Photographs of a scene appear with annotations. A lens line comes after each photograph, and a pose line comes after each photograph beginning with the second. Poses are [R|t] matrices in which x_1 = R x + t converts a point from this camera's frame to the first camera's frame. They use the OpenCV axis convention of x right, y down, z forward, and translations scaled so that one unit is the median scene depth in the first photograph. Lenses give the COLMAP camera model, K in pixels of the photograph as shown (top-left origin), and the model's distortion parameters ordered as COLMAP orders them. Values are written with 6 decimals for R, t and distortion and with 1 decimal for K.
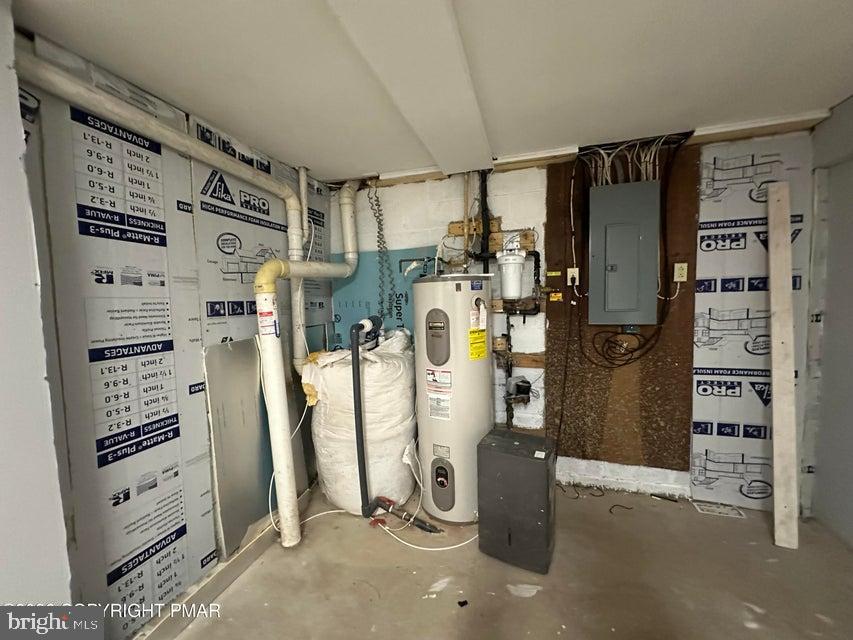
lens RADIAL K [[341.0, 0, 425.0], [0, 341.0, 321.9], [0, 0, 1]] dist [0.000807, 0.000223]
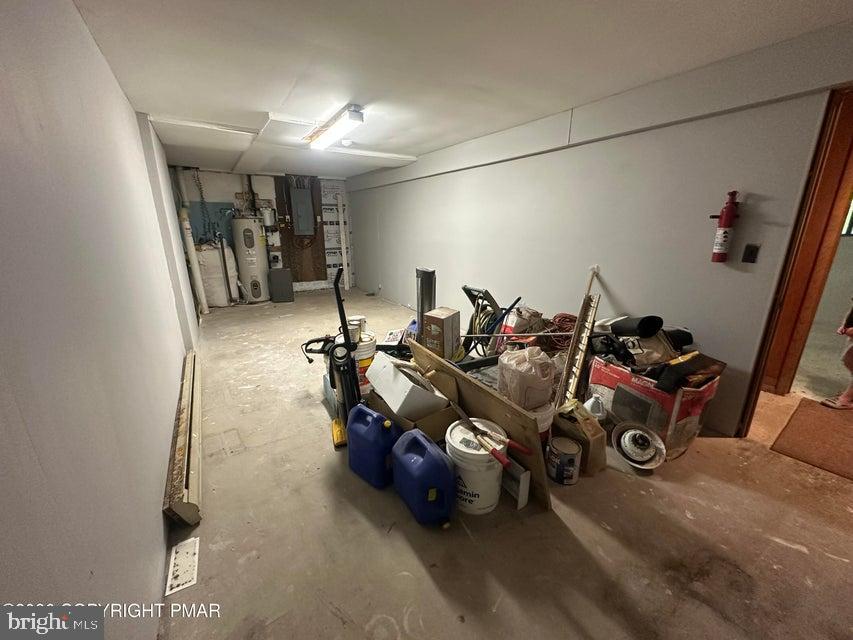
lens RADIAL K [[341.0, 0, 426.3], [0, 341.0, 322.7], [0, 0, 1]] dist [0.000807, 0.000223]
pose [[0.650740, -0.184580, 0.736524, -1.180963], [0.031980, 0.975805, 0.216291, 0.154901], [-0.758627, -0.117195, 0.640898, -2.003666]]
